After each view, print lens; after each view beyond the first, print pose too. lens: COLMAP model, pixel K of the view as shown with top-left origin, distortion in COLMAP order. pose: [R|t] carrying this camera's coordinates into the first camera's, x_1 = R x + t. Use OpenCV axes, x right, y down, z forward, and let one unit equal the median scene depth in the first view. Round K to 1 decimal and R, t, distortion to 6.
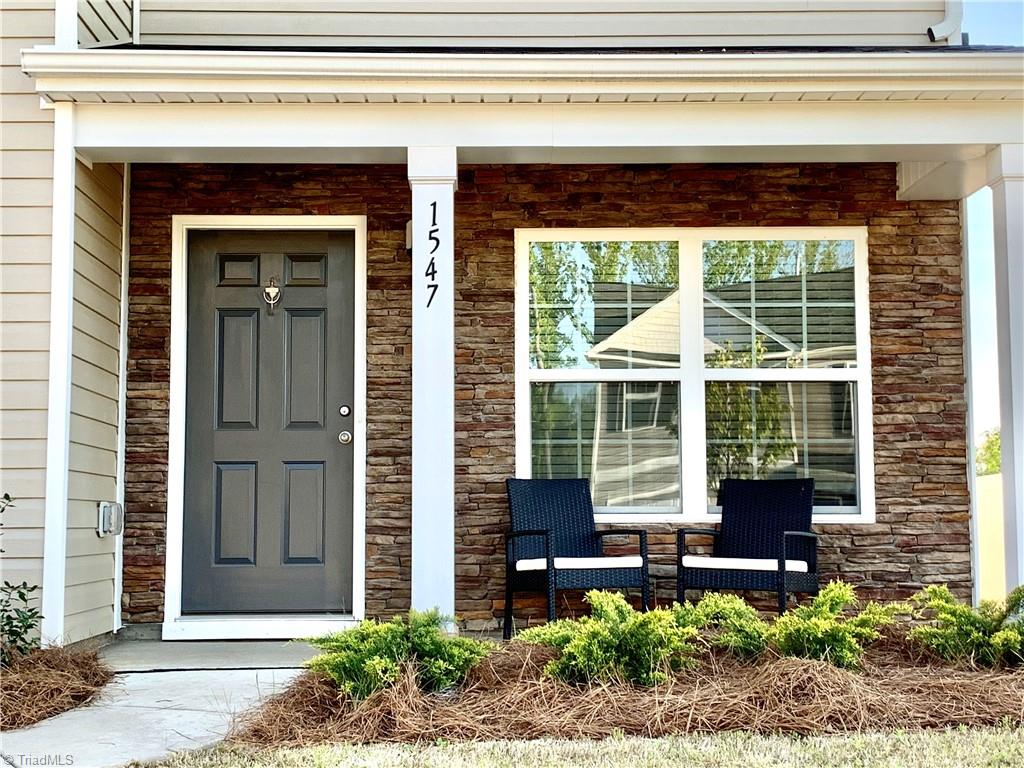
lens RADIAL K [[1527.4, 0, 513.5], [0, 1527.4, 386.9], [0, 0, 1]] dist [0.104507, 0.000000]
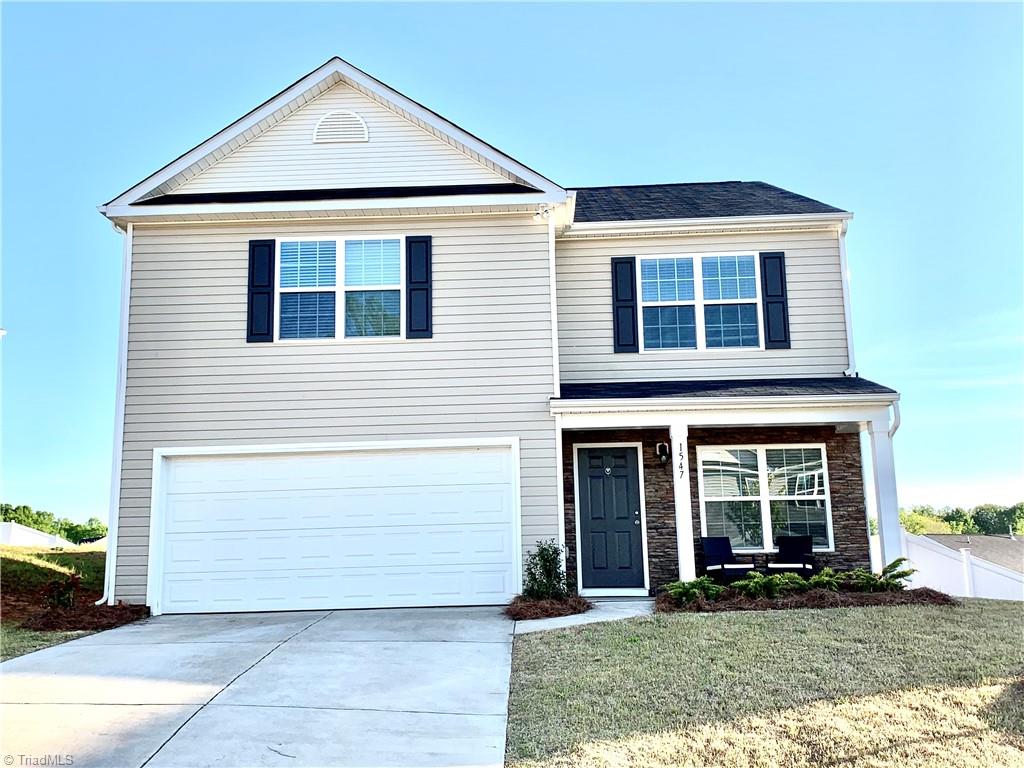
lens RADIAL K [[984.7, 0, 503.6], [0, 984.7, 376.1], [0, 0, 1]] dist [0.026863, 0.000000]
pose [[0.997897, -0.023963, -0.060226, -0.248052], [0.017276, 0.993870, -0.109198, -0.041699], [0.062474, 0.107928, 0.992194, -0.847633]]
